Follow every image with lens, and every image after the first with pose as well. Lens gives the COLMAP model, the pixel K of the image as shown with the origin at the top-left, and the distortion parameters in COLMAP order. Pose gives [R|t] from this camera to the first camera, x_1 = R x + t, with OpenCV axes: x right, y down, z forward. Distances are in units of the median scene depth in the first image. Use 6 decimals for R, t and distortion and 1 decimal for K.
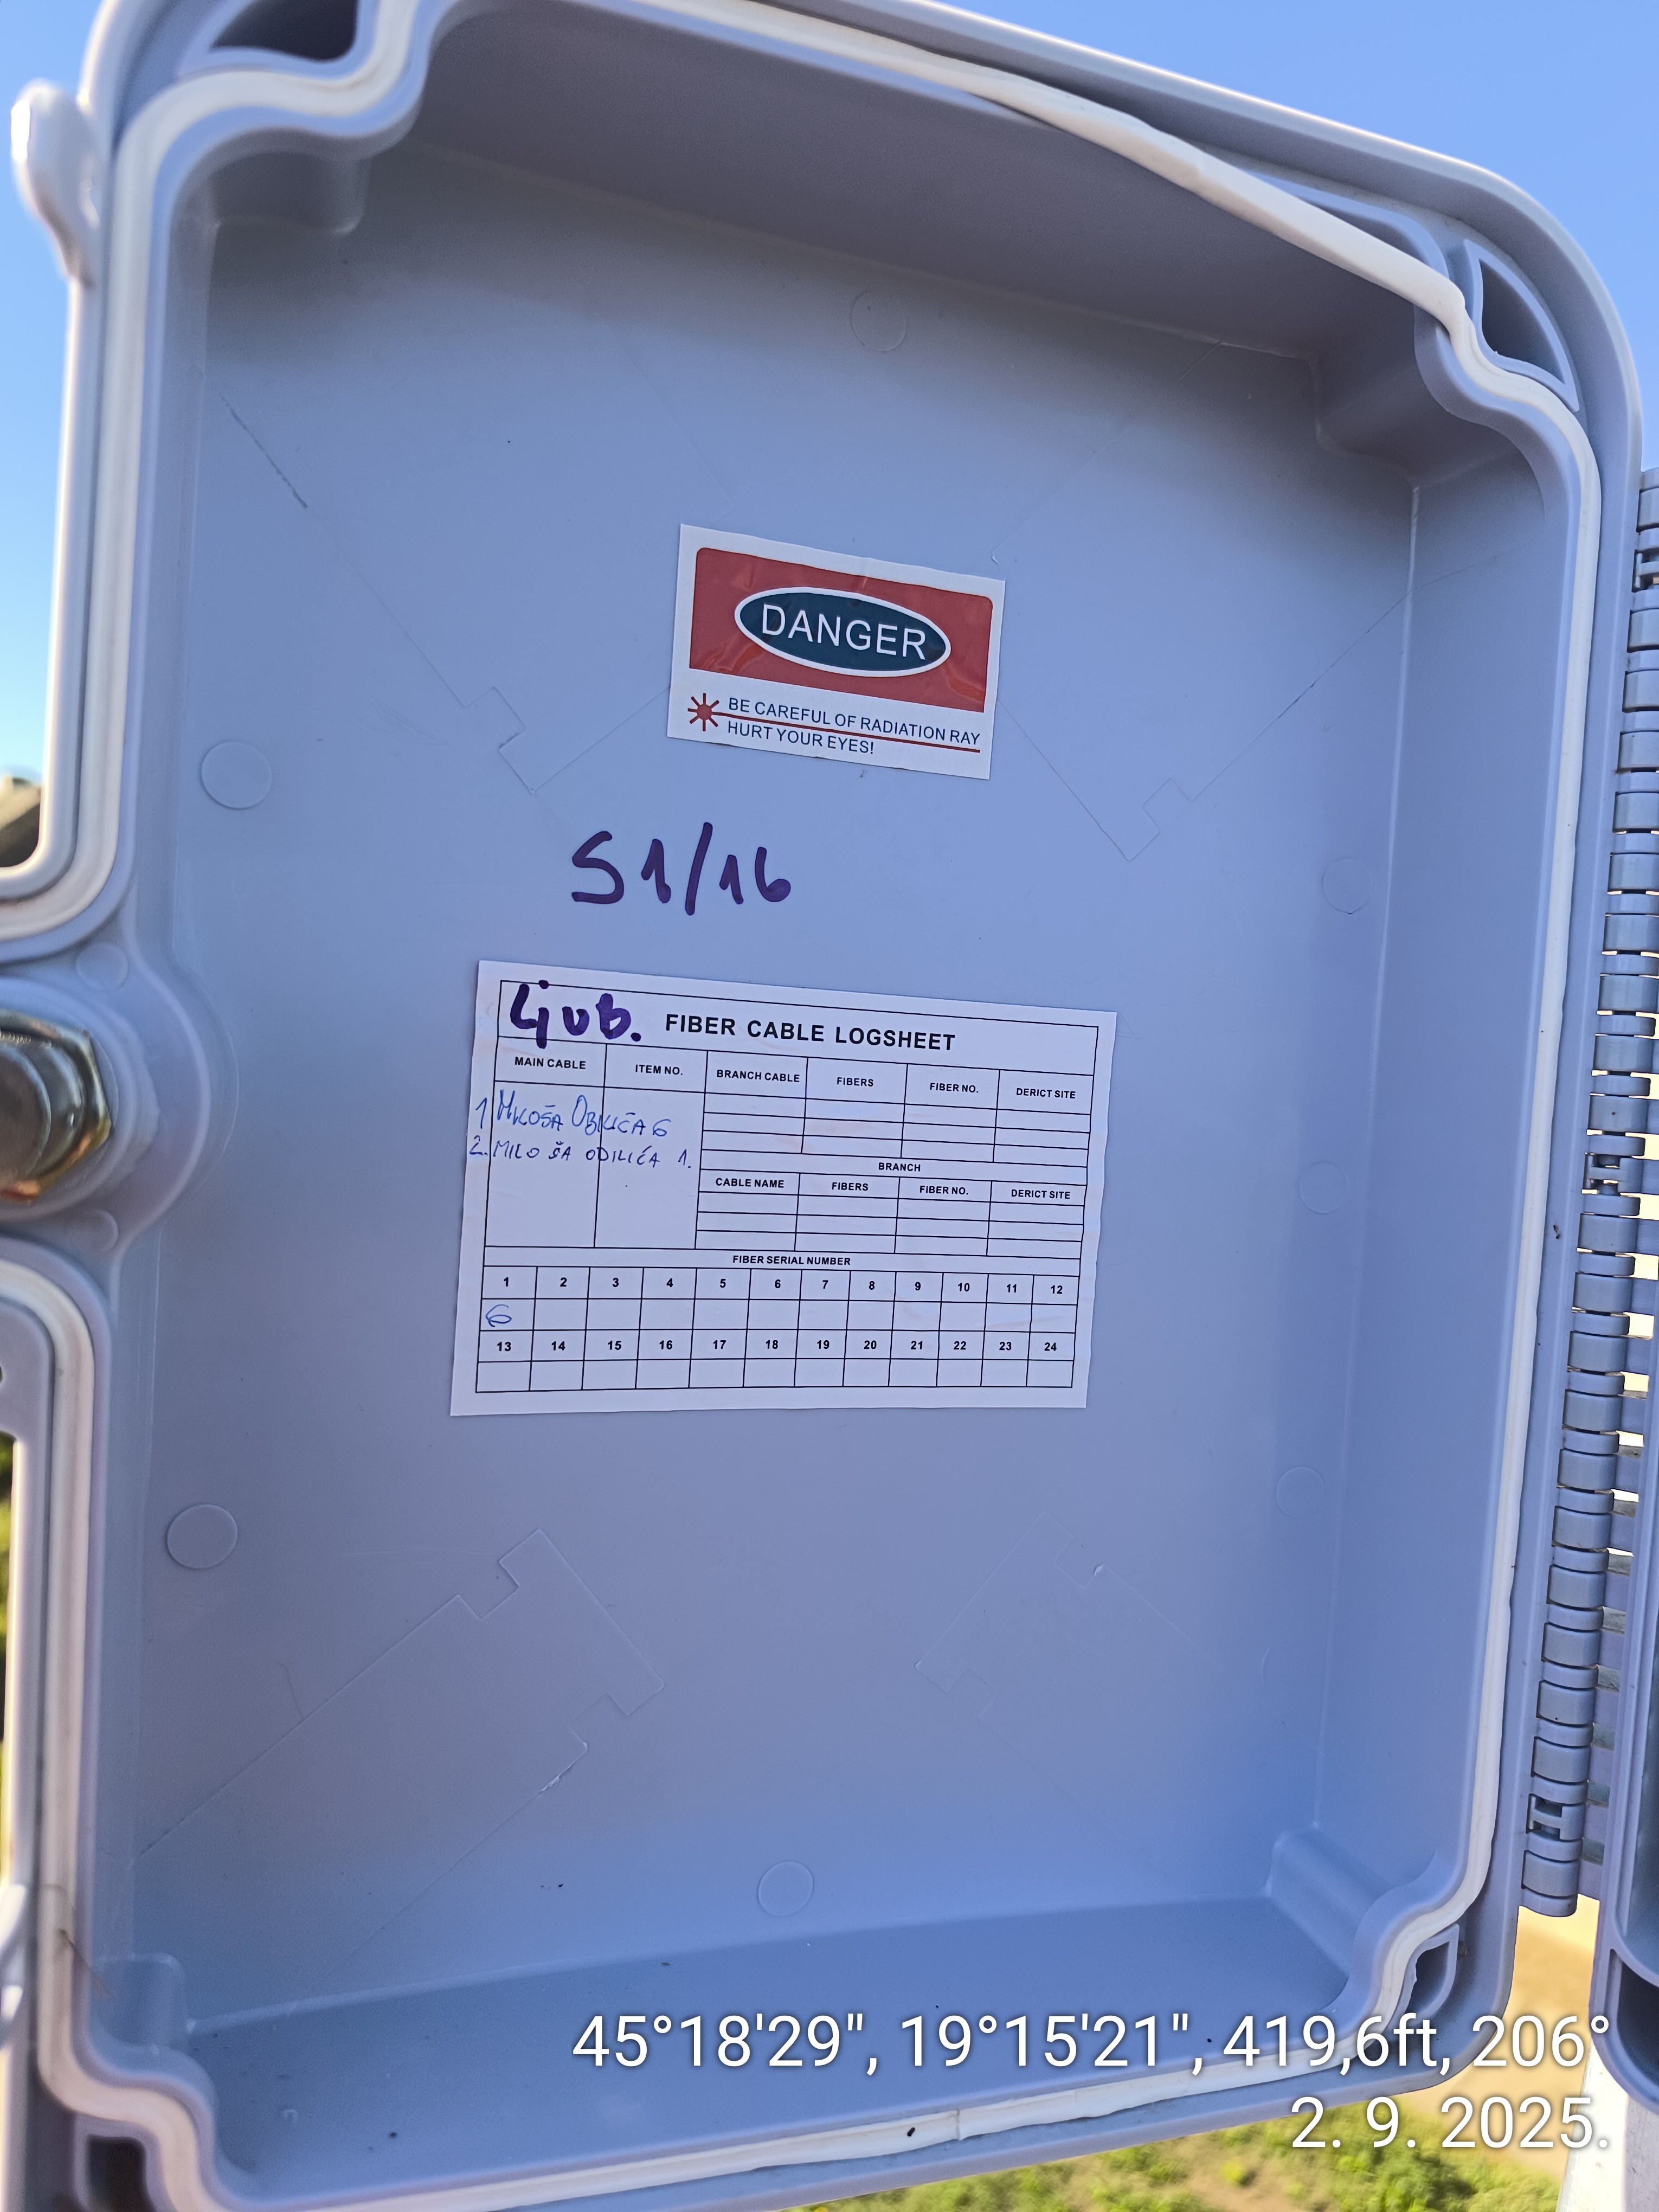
lens RADIAL K [[1687.3, 0, 658.7], [0, 1687.3, 1113.6], [0, 0, 1]] dist [0.044733, -0.068750]
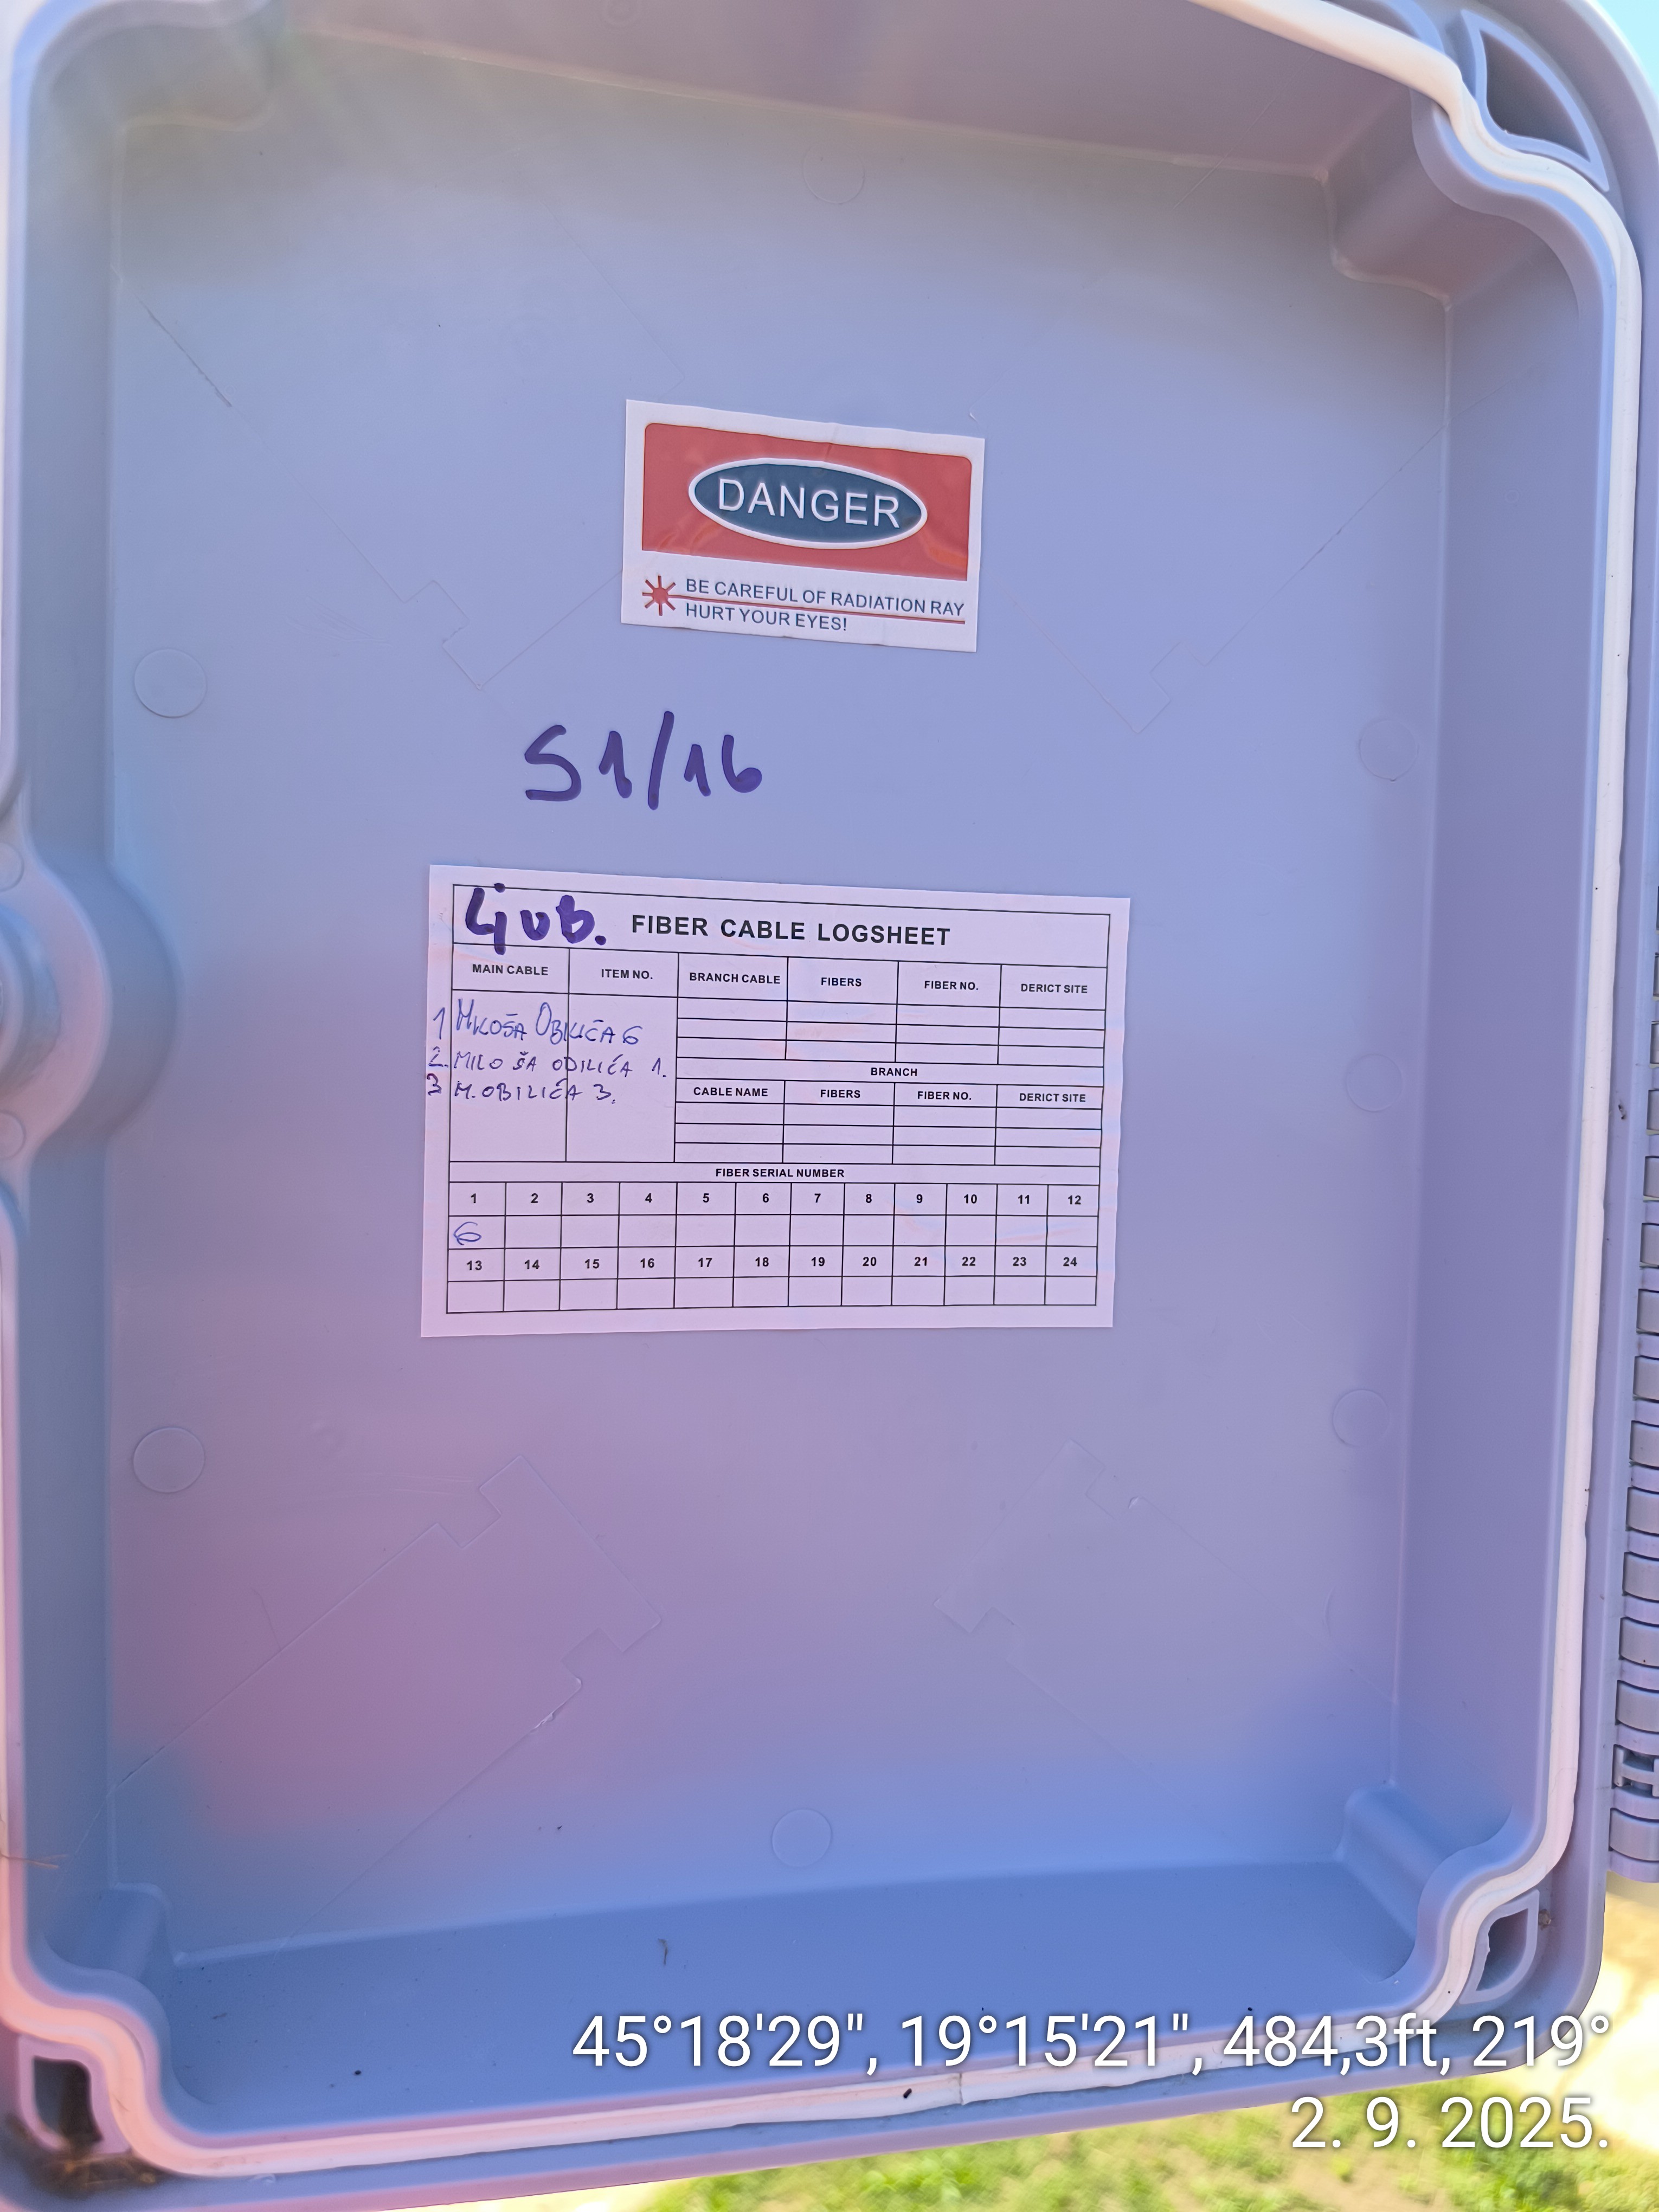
lens RADIAL K [[1687.3, 0, 658.7], [0, 1687.3, 1113.6], [0, 0, 1]] dist [0.044733, -0.068750]
pose [[0.992172, -0.030036, -0.121213, 0.130328], [0.029593, 0.999547, -0.005447, 0.058229], [0.121321, 0.001817, 0.992612, 0.053088]]
